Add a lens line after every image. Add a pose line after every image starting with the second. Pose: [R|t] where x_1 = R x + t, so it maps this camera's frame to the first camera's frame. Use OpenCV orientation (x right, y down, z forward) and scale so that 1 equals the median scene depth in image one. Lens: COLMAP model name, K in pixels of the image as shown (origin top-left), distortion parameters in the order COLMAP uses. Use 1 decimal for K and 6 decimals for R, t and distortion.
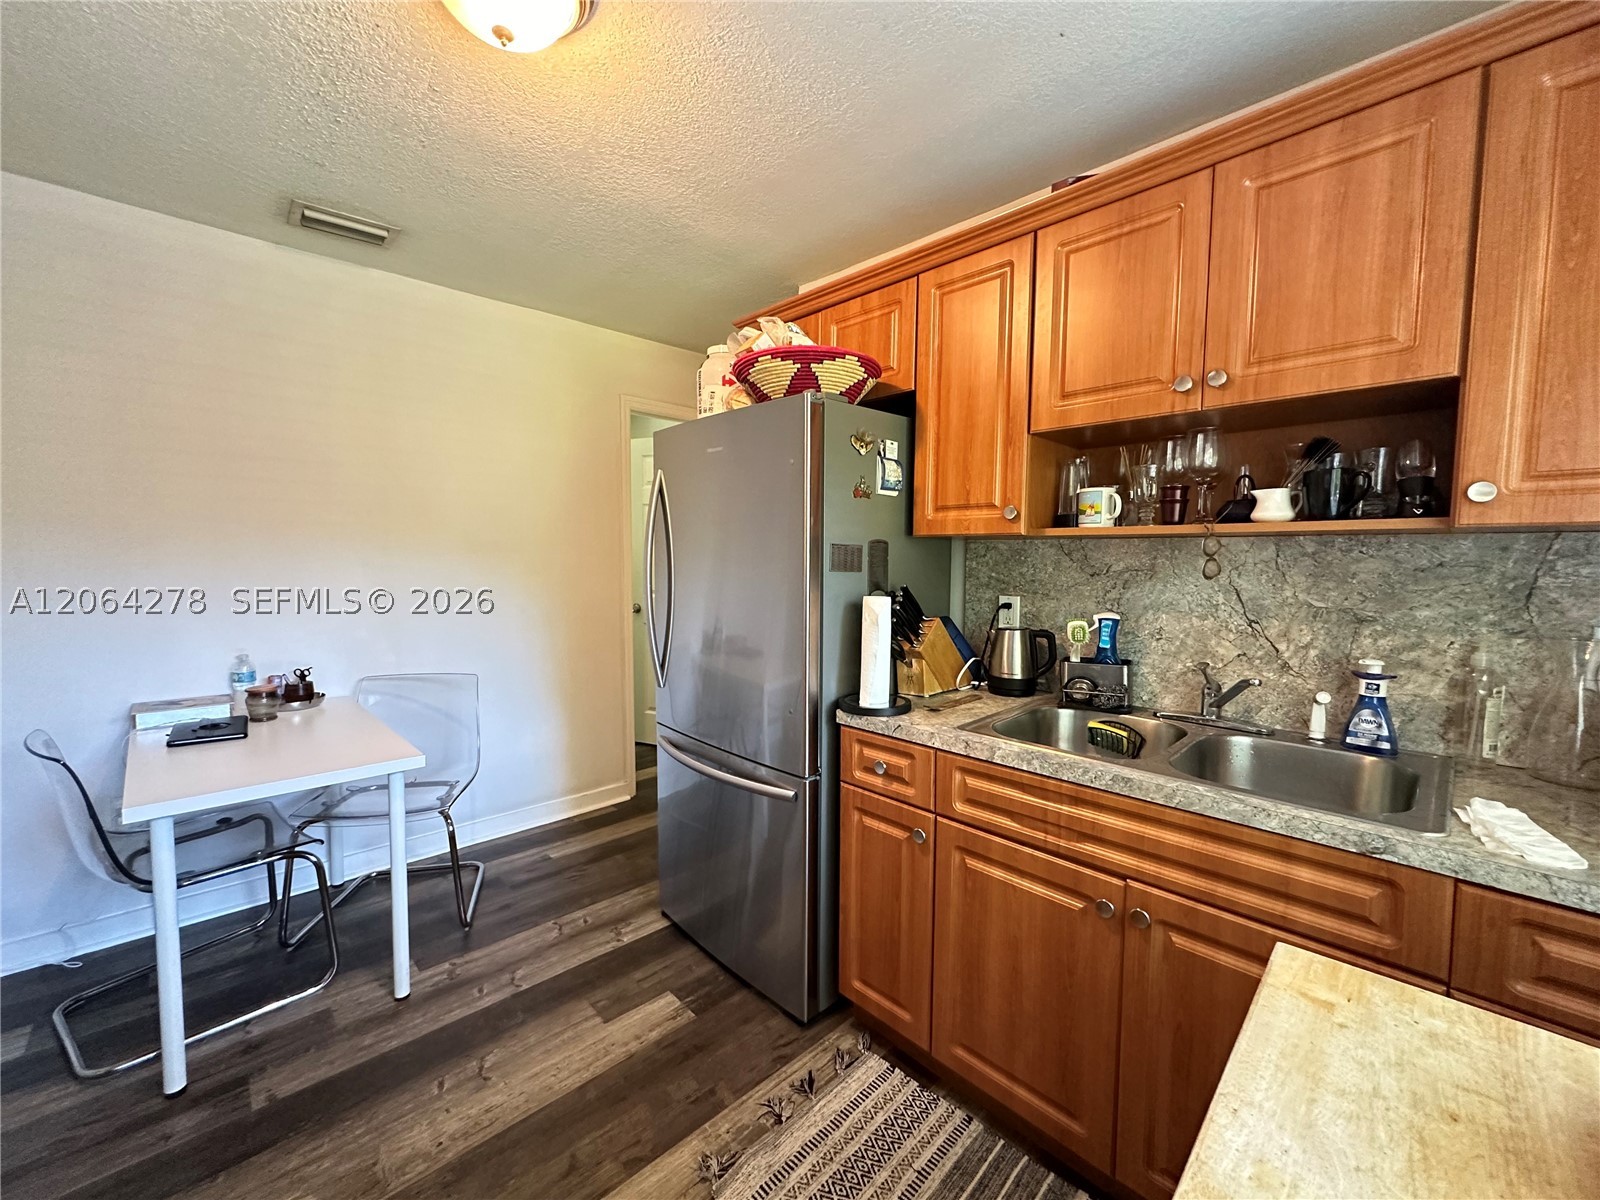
lens RADIAL K [[639.1, 0, 799.8], [0, 639.1, 595.5], [0, 0, 1]] dist [-0.000724, 0.000027]
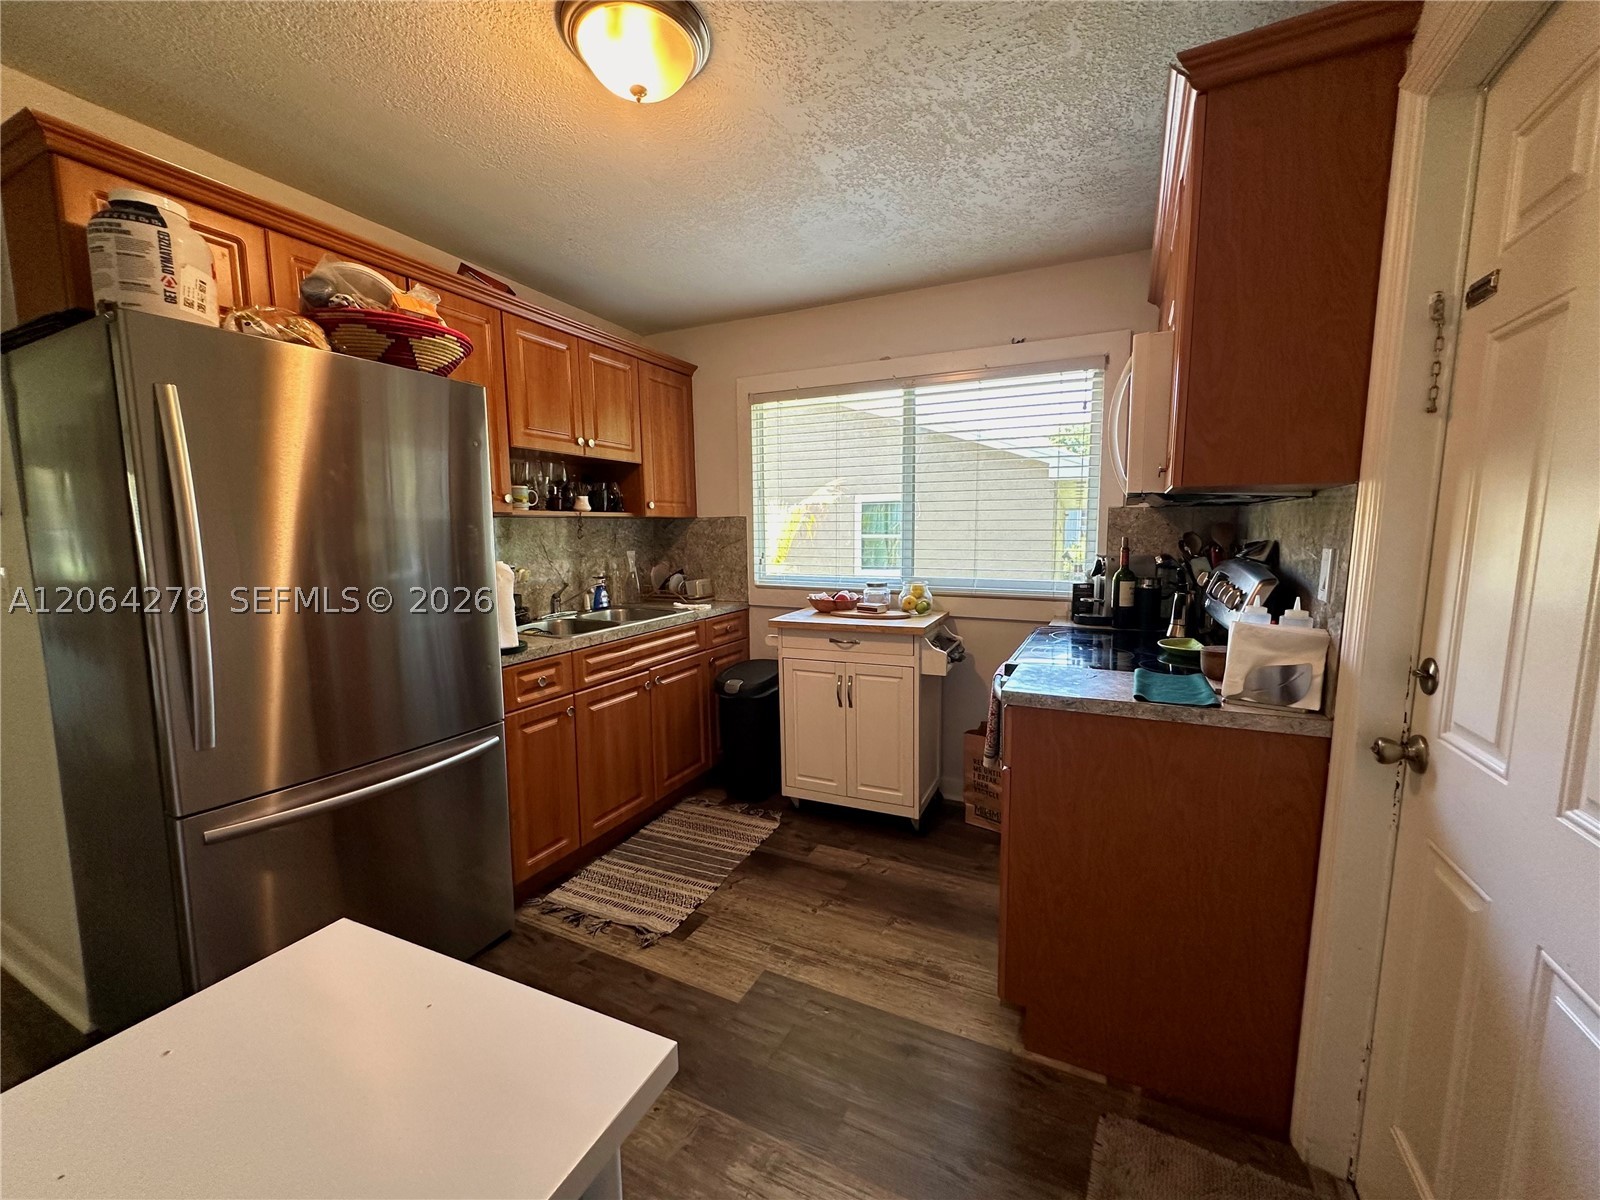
lens RADIAL K [[639.1, 0, 800.7], [0, 639.1, 606.9], [0, 0, 1]] dist [-0.000724, 0.000027]
pose [[-0.339373, -0.112593, 0.933889, -1.463645], [0.071925, 0.986798, 0.145109, -0.054529], [-0.937898, 0.116416, -0.326795, 1.000256]]
